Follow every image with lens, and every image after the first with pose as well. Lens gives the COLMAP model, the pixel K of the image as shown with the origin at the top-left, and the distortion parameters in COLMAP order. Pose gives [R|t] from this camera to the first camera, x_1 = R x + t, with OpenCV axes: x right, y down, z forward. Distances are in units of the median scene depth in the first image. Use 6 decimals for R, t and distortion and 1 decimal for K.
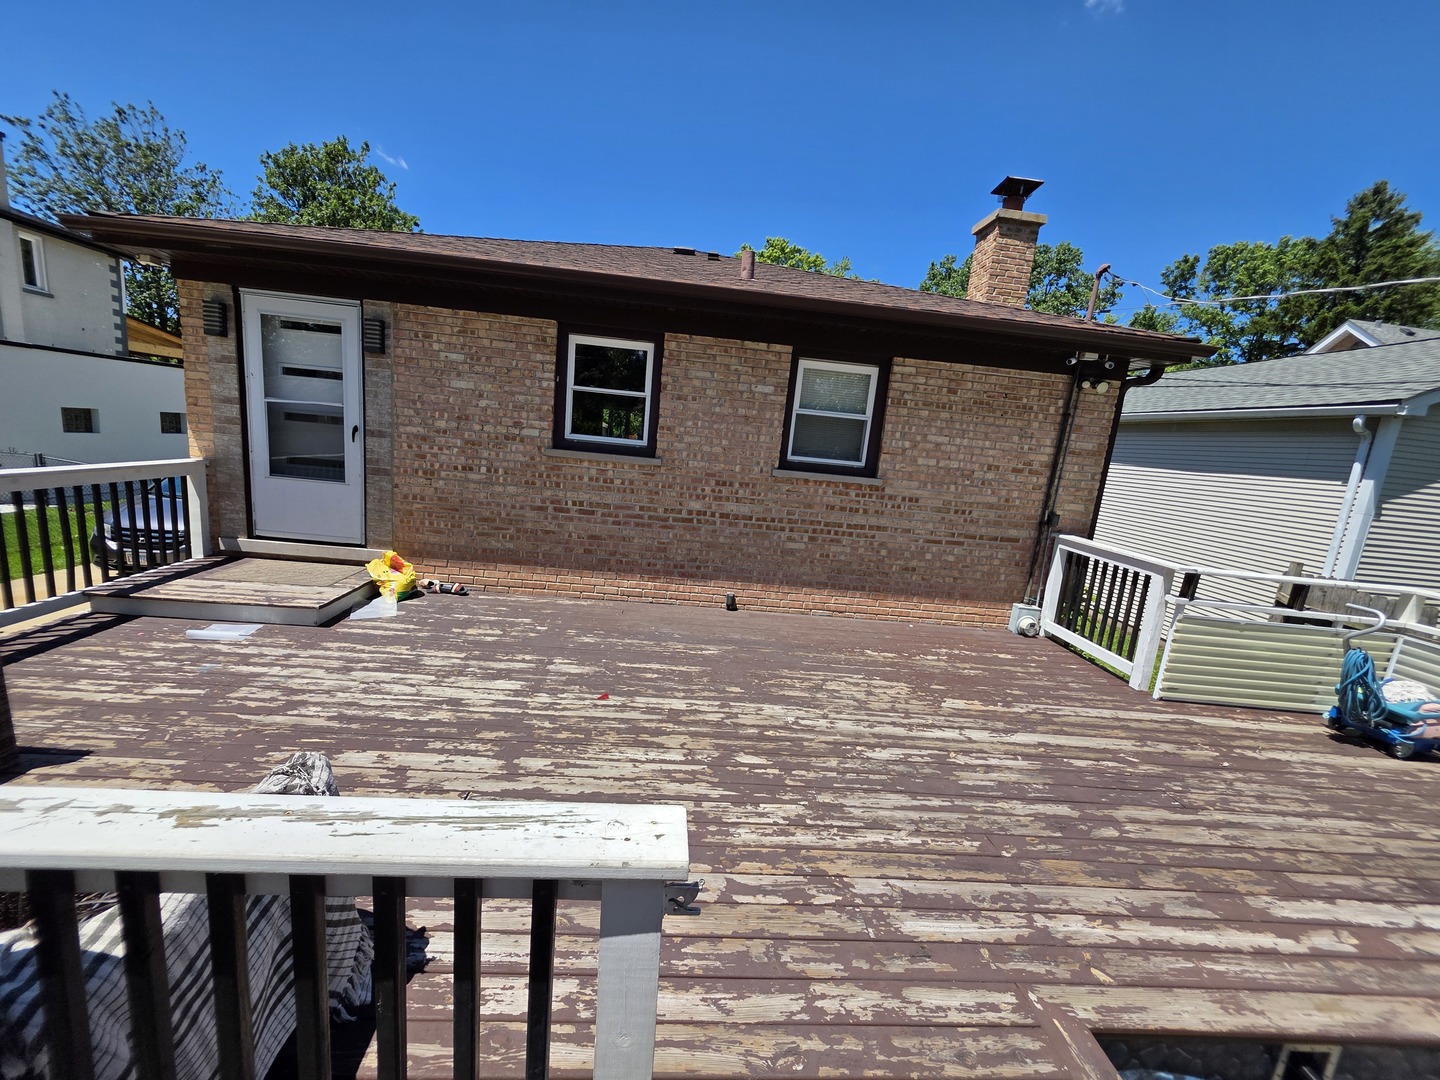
lens RADIAL K [[576.8, 0, 710.8], [0, 576.8, 542.8], [0, 0, 1]] dist [0.001975, 0.000215]
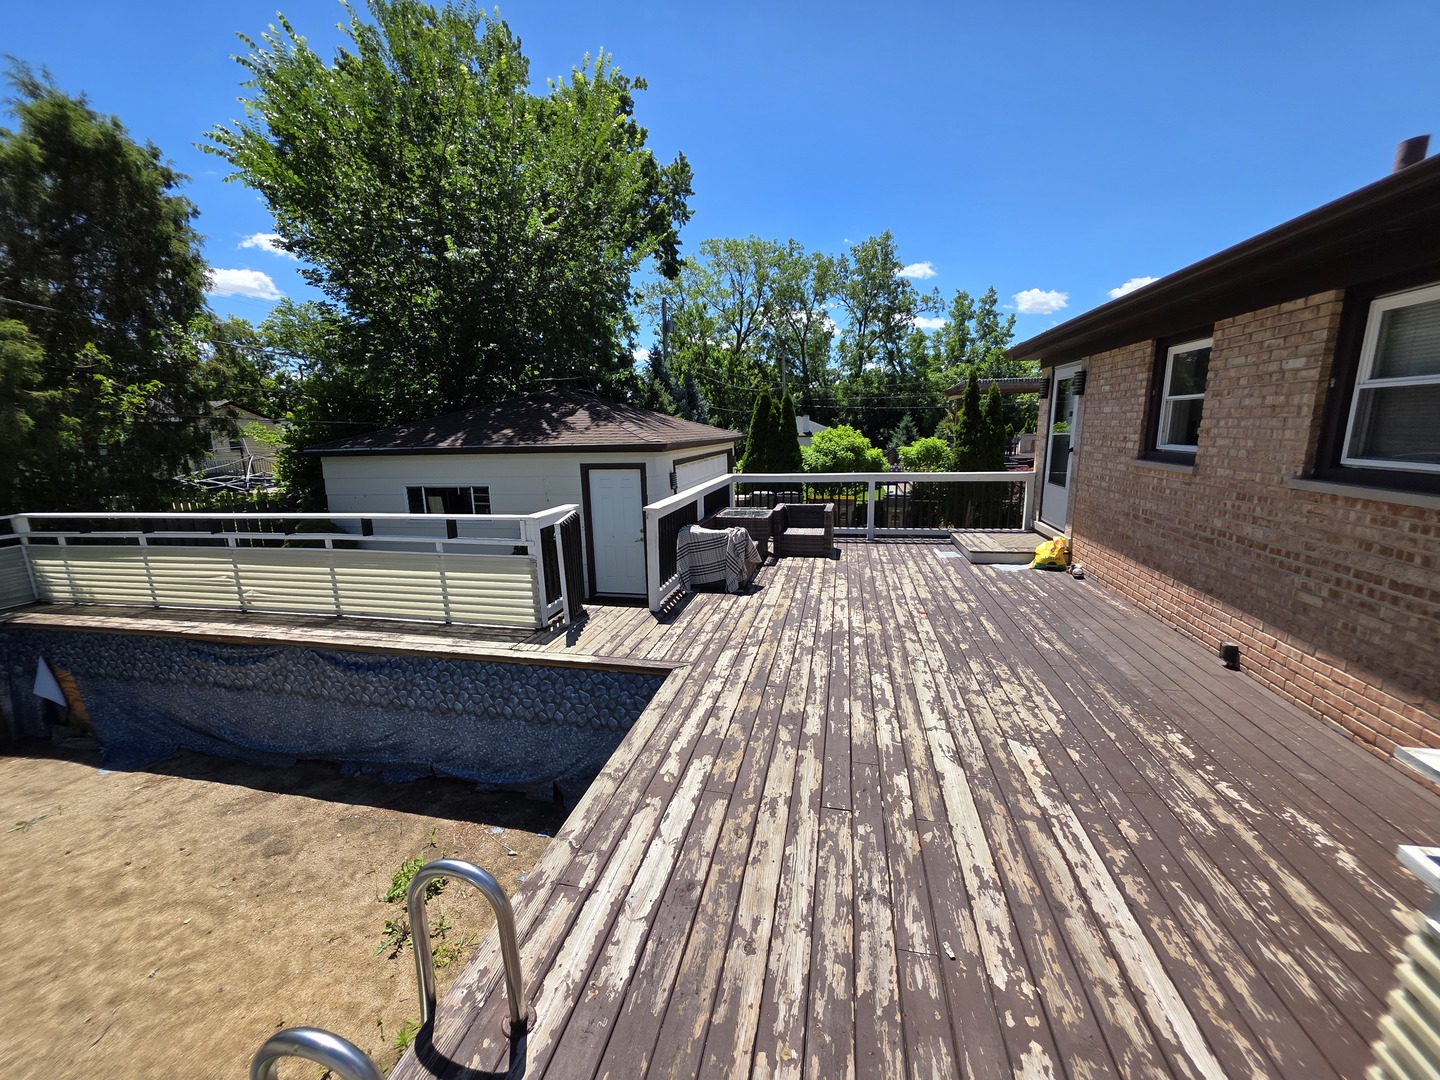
lens RADIAL K [[576.8, 0, 710.8], [0, 576.8, 542.8], [0, 0, 1]] dist [0.001975, 0.000215]
pose [[-0.280379, 0.103880, -0.954252, 0.967103], [-0.179406, 0.970938, 0.158410, -0.039652], [0.942975, 0.215613, -0.253594, 0.550353]]
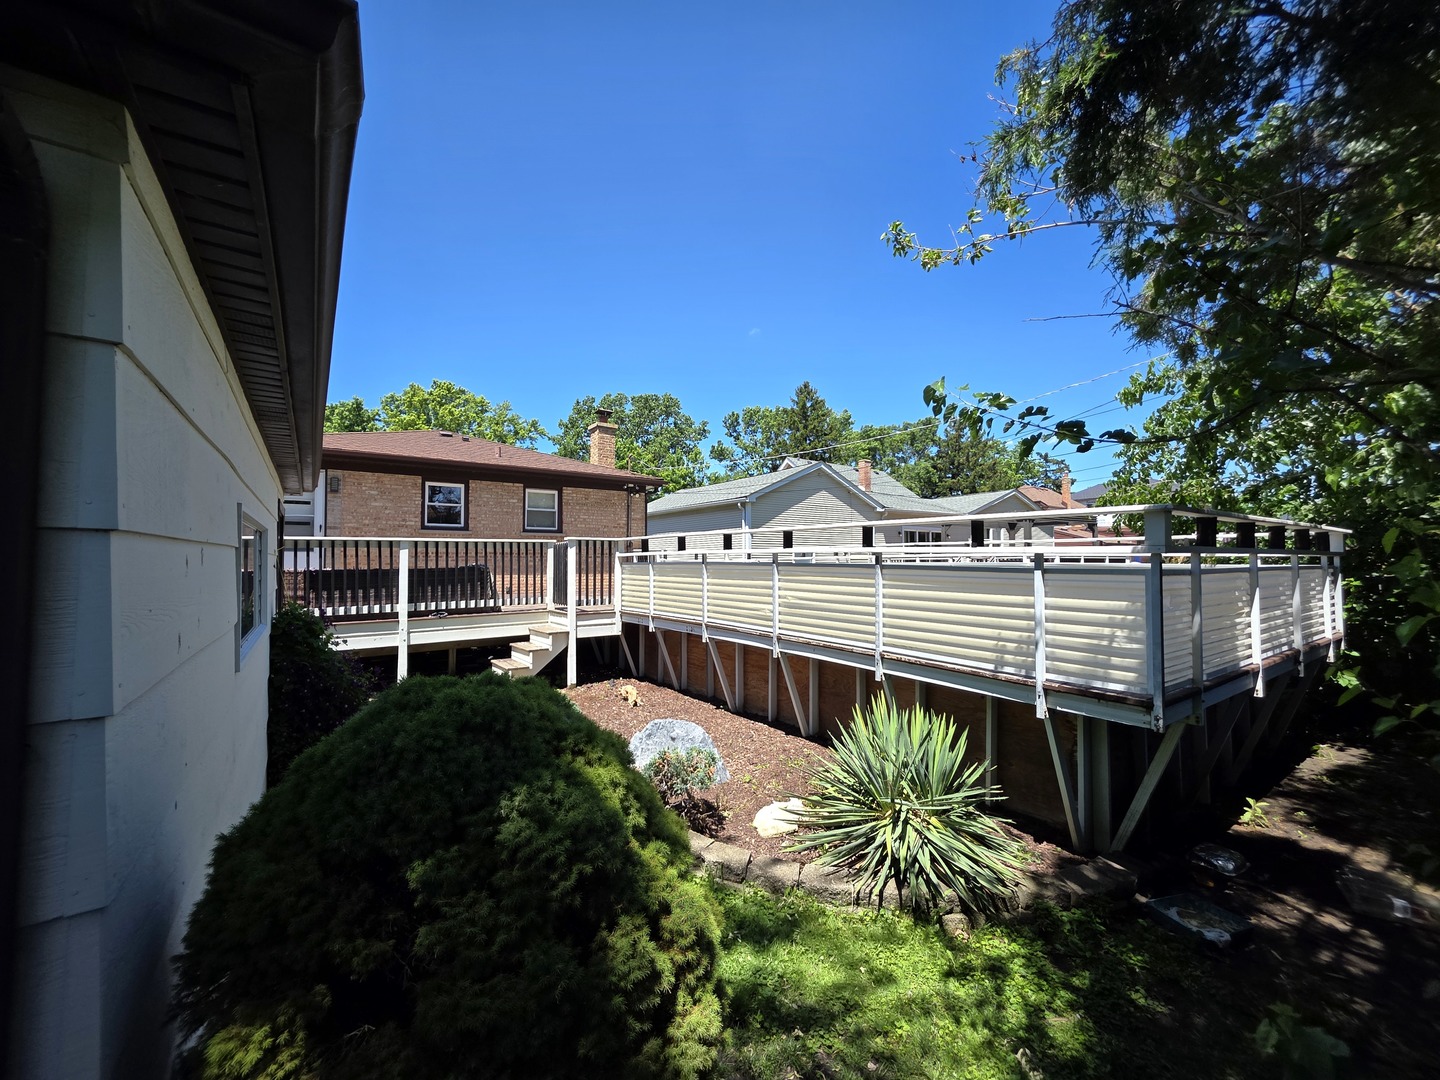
lens RADIAL K [[576.8, 0, 710.8], [0, 576.8, 542.8], [0, 0, 1]] dist [0.001975, 0.000215]
pose [[0.848623, -0.077666, 0.523266, -0.501757], [0.175465, 0.974491, -0.139927, 0.407831], [-0.499050, 0.210561, 0.840603, -1.479713]]
